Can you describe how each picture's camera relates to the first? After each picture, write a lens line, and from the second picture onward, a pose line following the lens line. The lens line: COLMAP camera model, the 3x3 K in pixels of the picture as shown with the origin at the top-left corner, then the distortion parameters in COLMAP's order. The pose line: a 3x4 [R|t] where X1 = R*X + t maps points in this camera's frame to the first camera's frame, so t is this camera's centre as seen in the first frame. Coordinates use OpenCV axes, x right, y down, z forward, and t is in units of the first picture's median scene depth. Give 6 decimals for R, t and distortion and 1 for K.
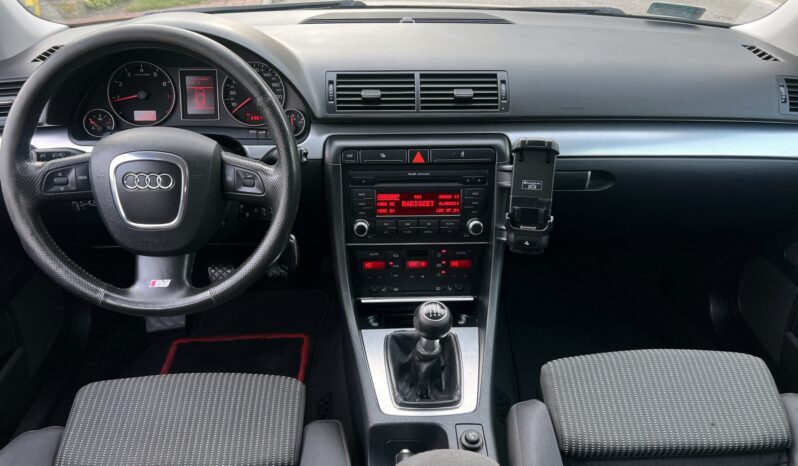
lens RADIAL K [[615.8, 0, 394.3], [0, 615.8, 238.9], [0, 0, 1]] dist [0.075157, -0.107522]
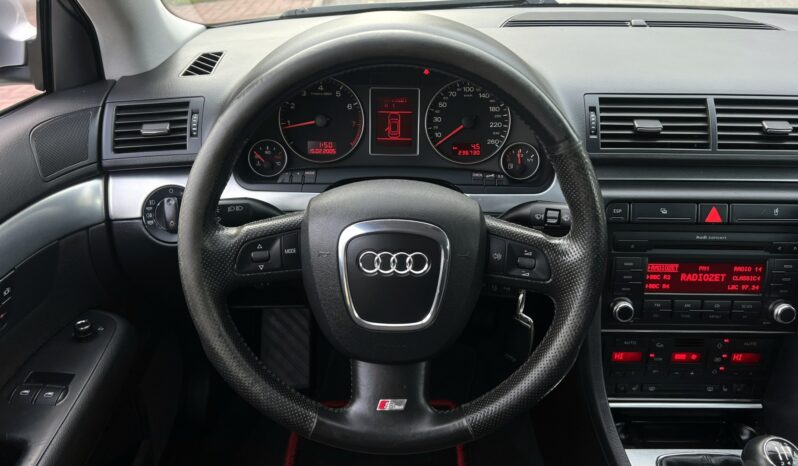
lens RADIAL K [[624.4, 0, 399.0], [0, 624.4, 233.0], [0, 0, 1]] dist [0.065379, -0.108706]
pose [[0.999155, 0.024125, -0.033276, -0.293201], [-0.024348, 0.999684, -0.006308, -0.096091], [0.033113, 0.007113, 0.999426, 0.254138]]
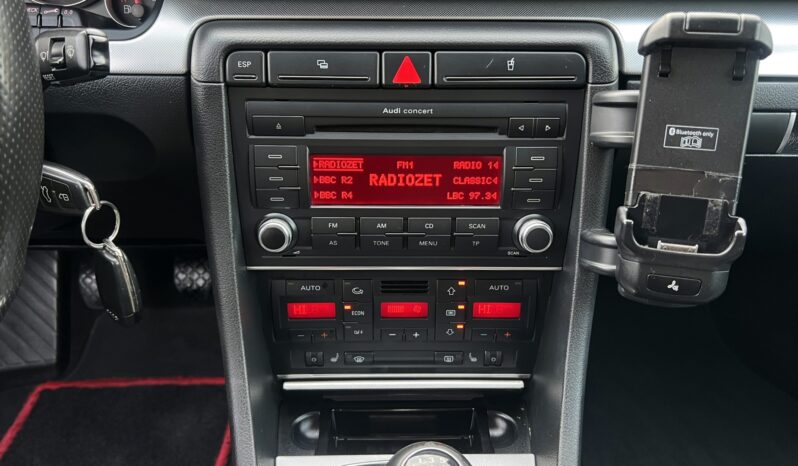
lens RADIAL K [[624.4, 0, 399.0], [0, 624.4, 233.0], [0, 0, 1]] dist [0.065379, -0.108706]
pose [[0.999711, 0.016069, -0.017885, 0.042591], [-0.015376, 0.999149, 0.038262, -0.036321], [0.018484, -0.037976, 0.999108, 0.550799]]
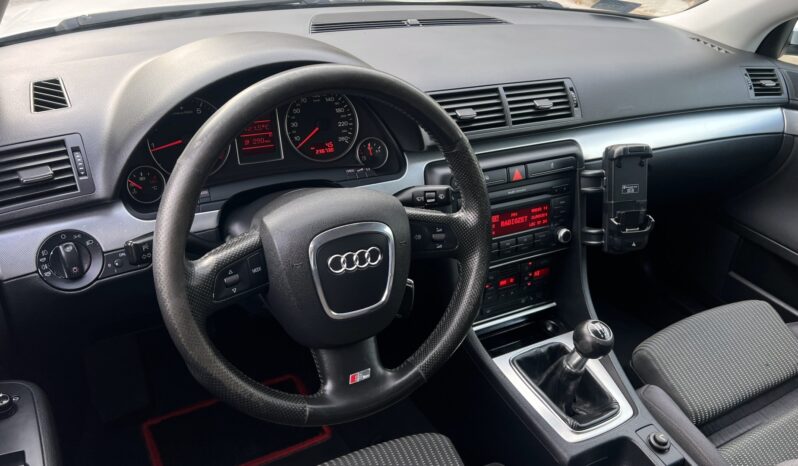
lens RADIAL K [[615.8, 0, 394.3], [0, 615.8, 238.9], [0, 0, 1]] dist [0.075157, -0.107522]
pose [[0.890936, -0.175113, 0.419009, -0.542512], [0.151754, 0.984427, 0.088739, -0.145254], [-0.428023, -0.015475, 0.903636, 0.203534]]
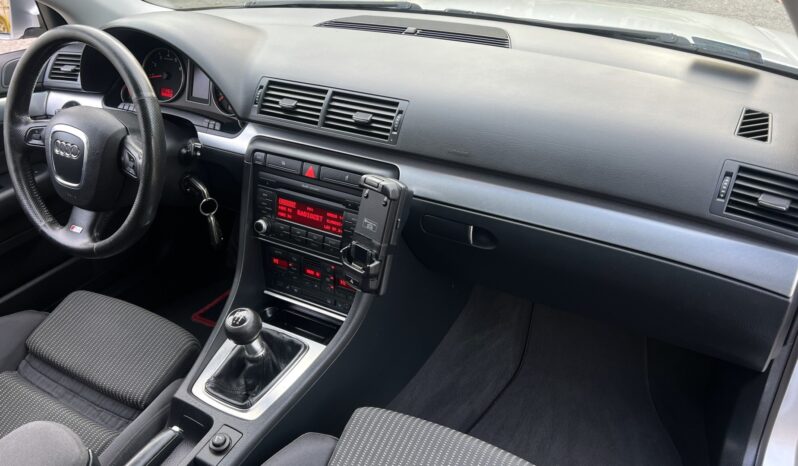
lens RADIAL K [[615.8, 0, 394.3], [0, 615.8, 238.9], [0, 0, 1]] dist [0.075157, -0.107522]
pose [[0.842345, 0.251904, -0.476445, 0.658681], [-0.226938, 0.967634, 0.110381, -0.165676], [0.488829, 0.015144, 0.872248, 0.172029]]
